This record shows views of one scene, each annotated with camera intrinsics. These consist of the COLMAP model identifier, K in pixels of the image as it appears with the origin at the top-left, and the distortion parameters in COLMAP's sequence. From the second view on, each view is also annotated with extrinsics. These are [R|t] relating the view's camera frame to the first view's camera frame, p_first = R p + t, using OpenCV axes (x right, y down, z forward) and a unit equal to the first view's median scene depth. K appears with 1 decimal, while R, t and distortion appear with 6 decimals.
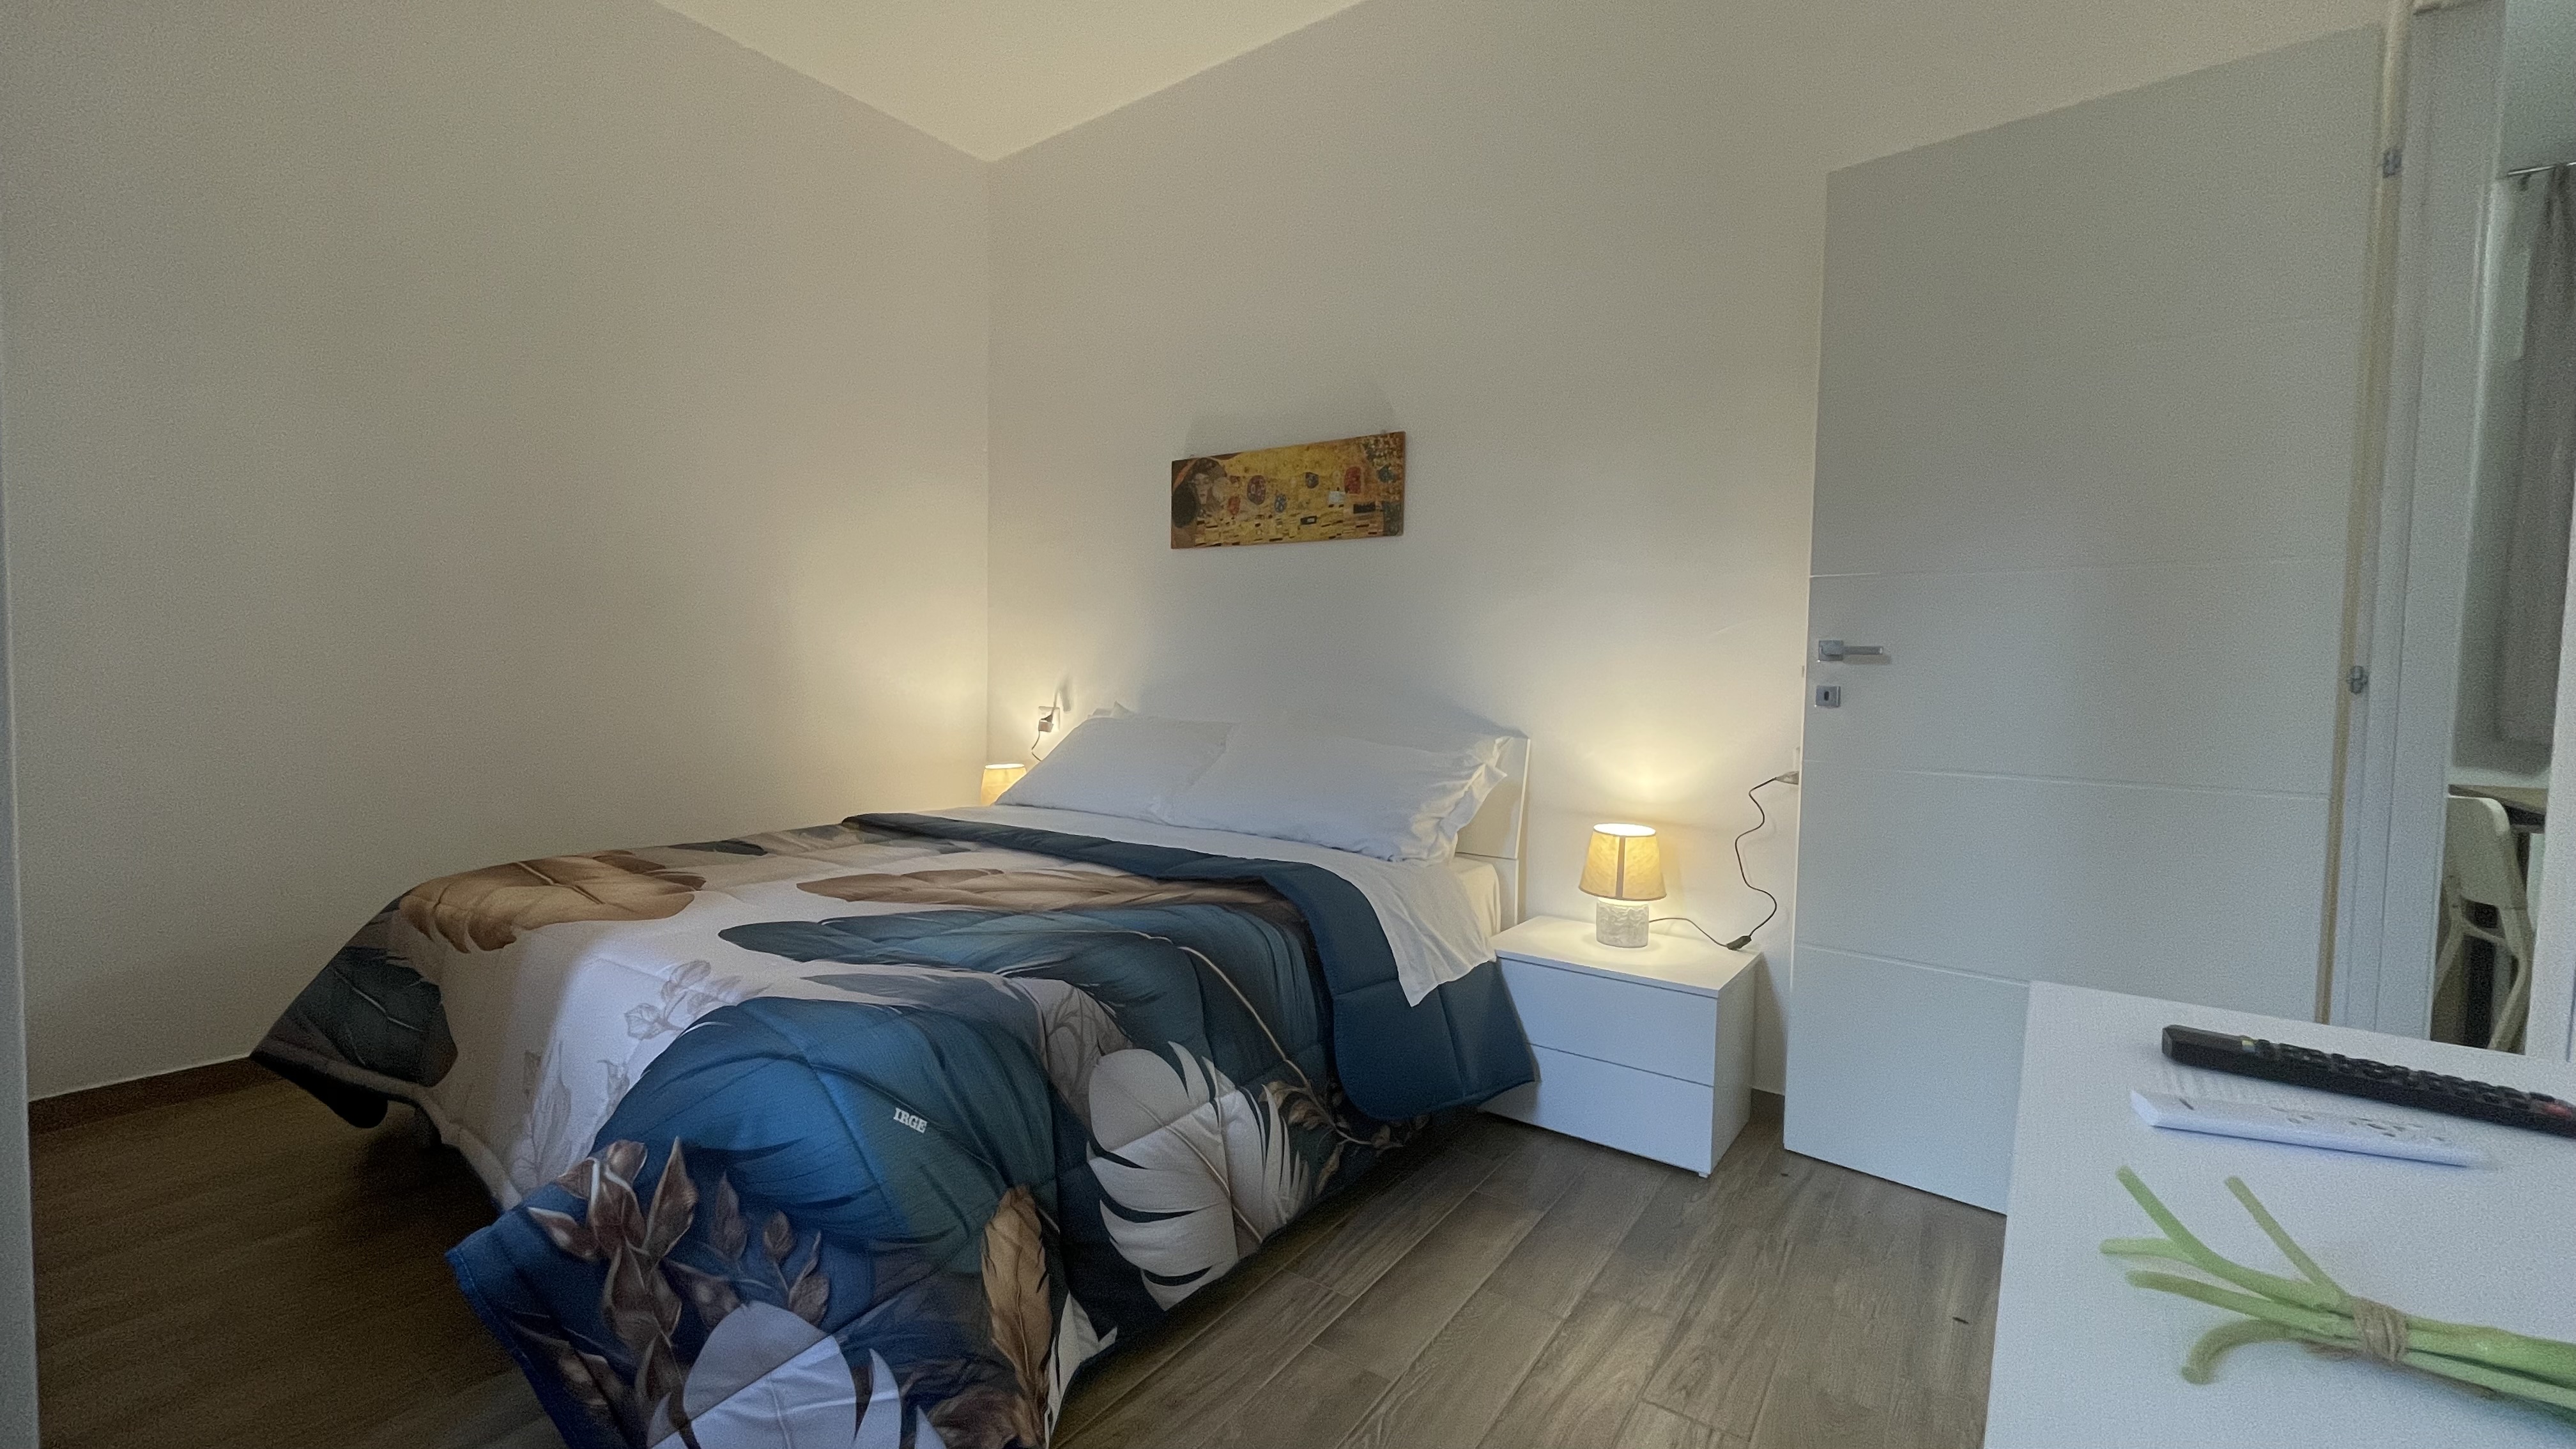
lens RADIAL K [[1036.5, 0, 1286.1], [0, 1036.5, 719.1], [0, 0, 1]] dist [-0.001020, 0.000405]
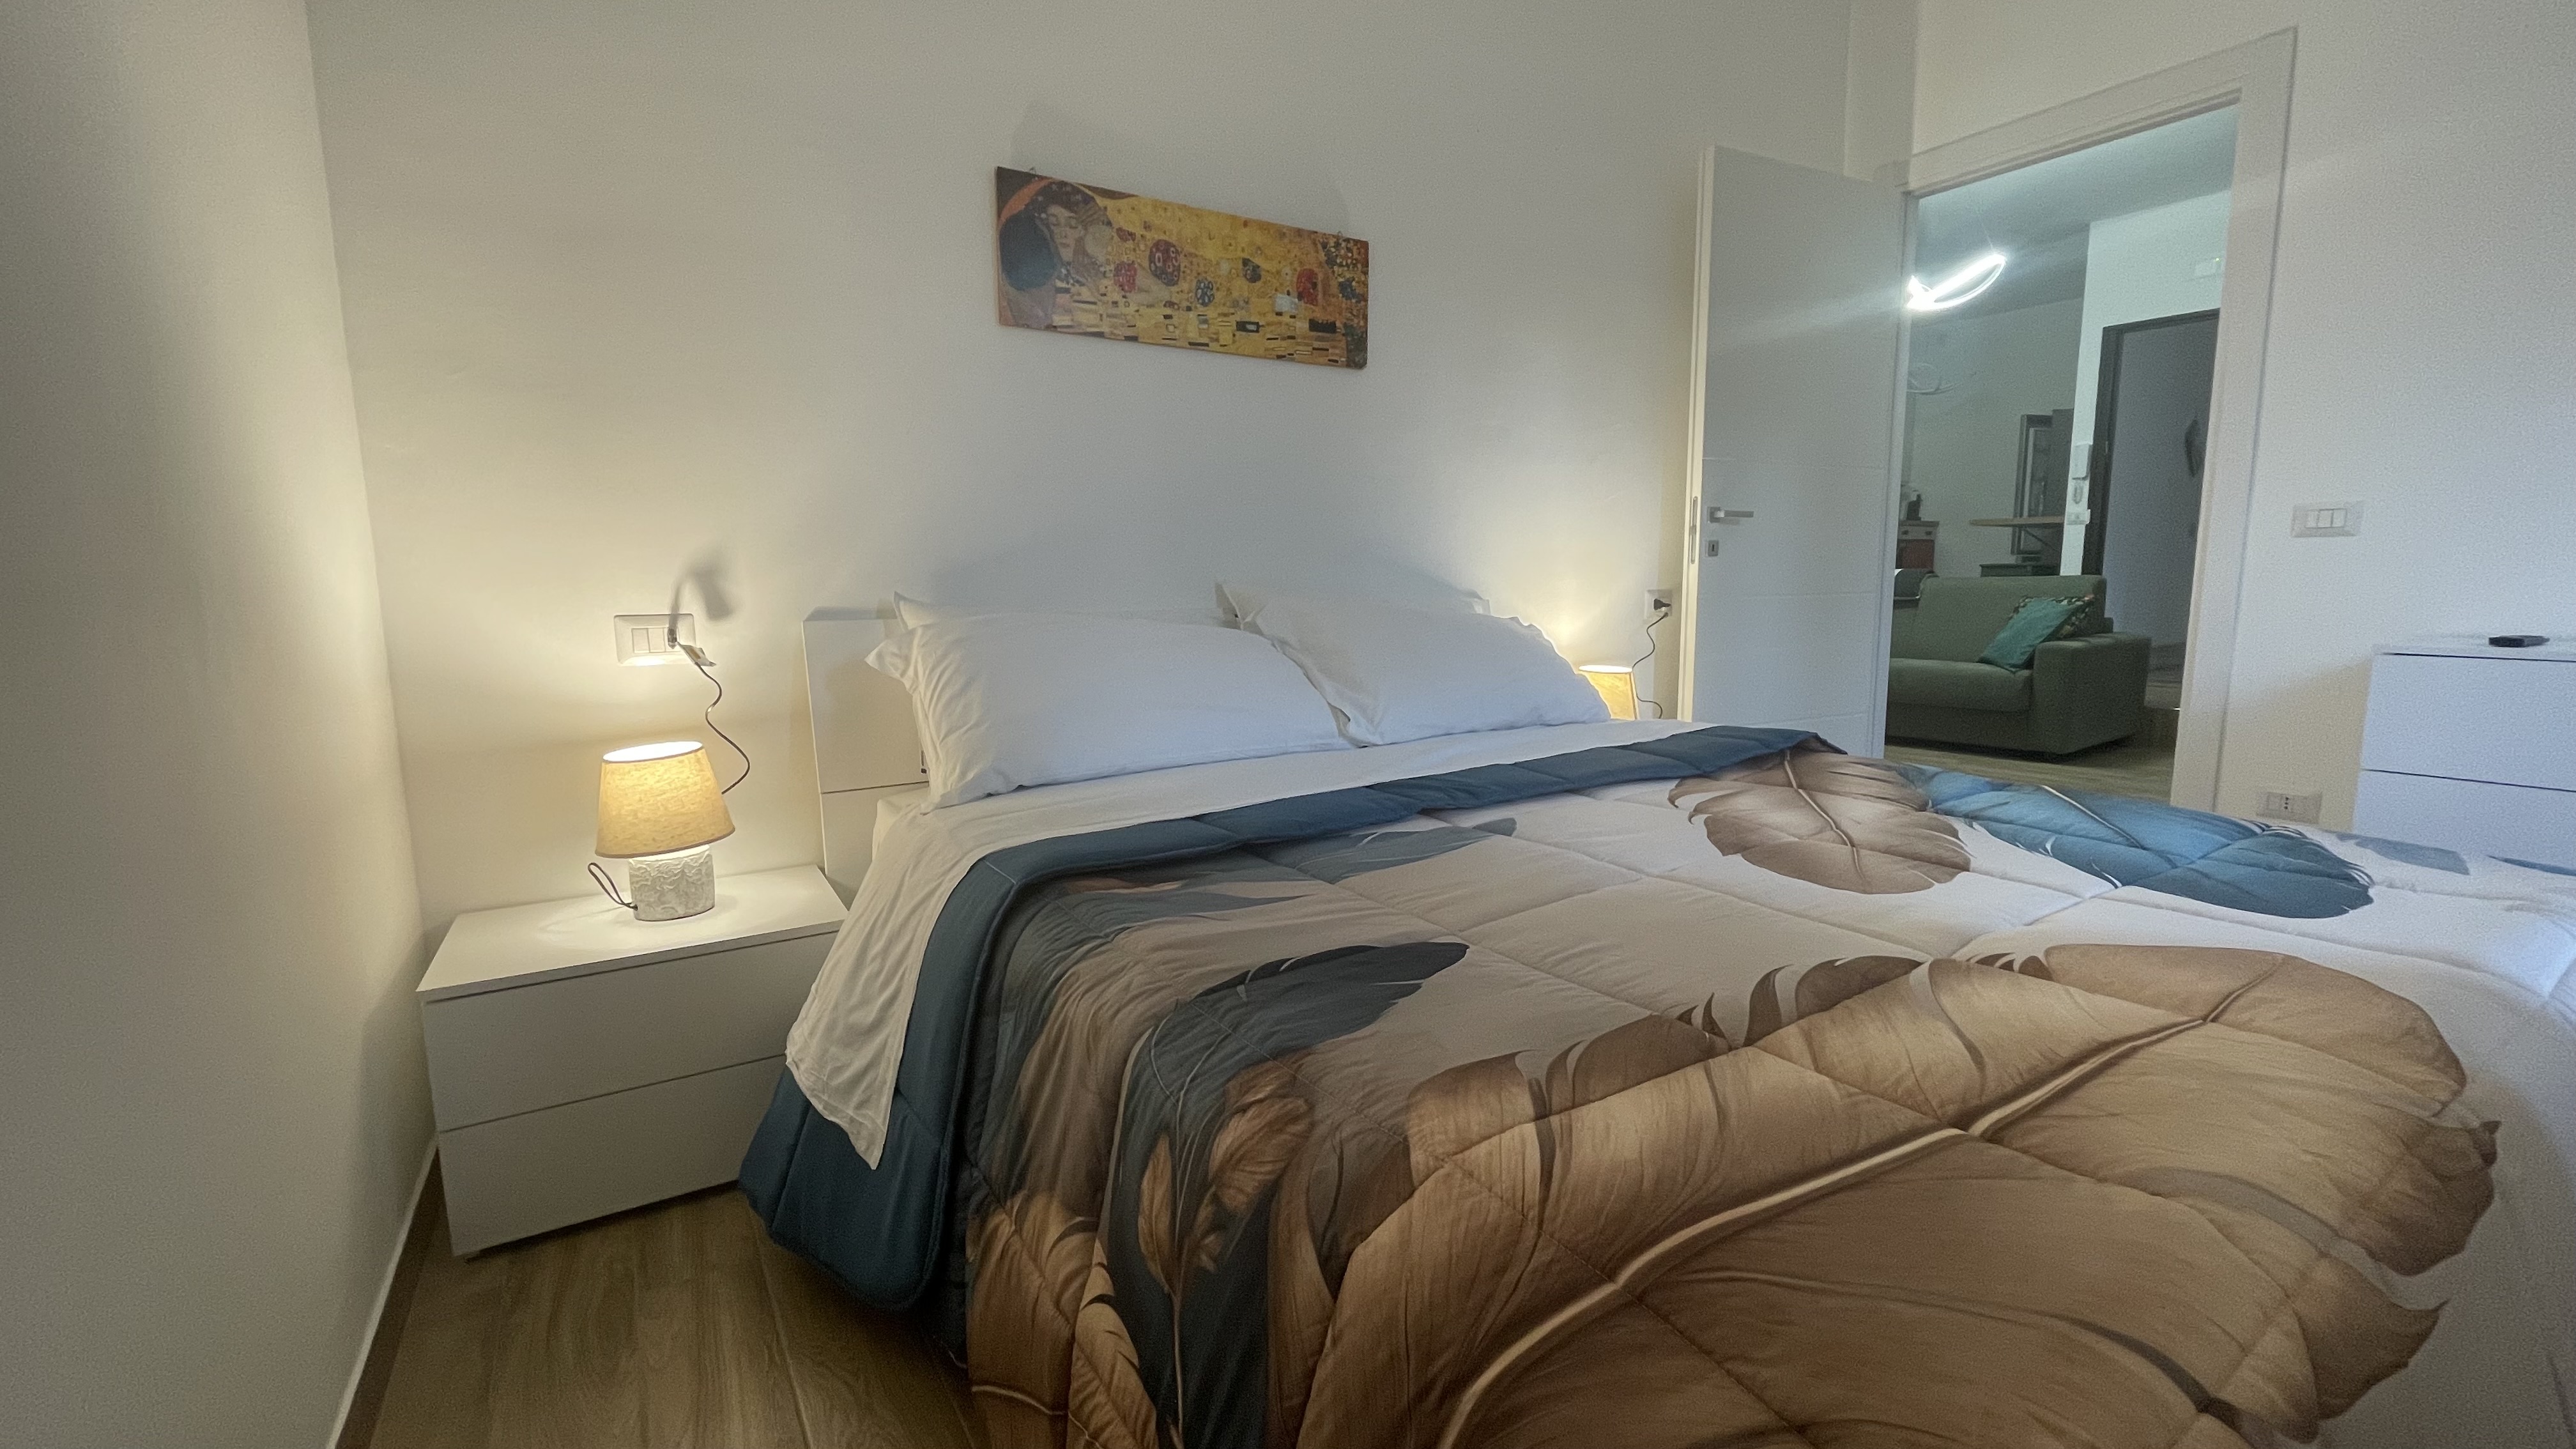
lens RADIAL K [[1060.6, 0, 1288.0], [0, 1060.6, 724.5], [0, 0, 1]] dist [-0.001199, -0.000091]
pose [[0.373344, -0.146299, 0.916085, -0.696491], [0.068278, 0.989142, 0.130140, -0.008406], [-0.925177, 0.013961, 0.379279, 0.690033]]
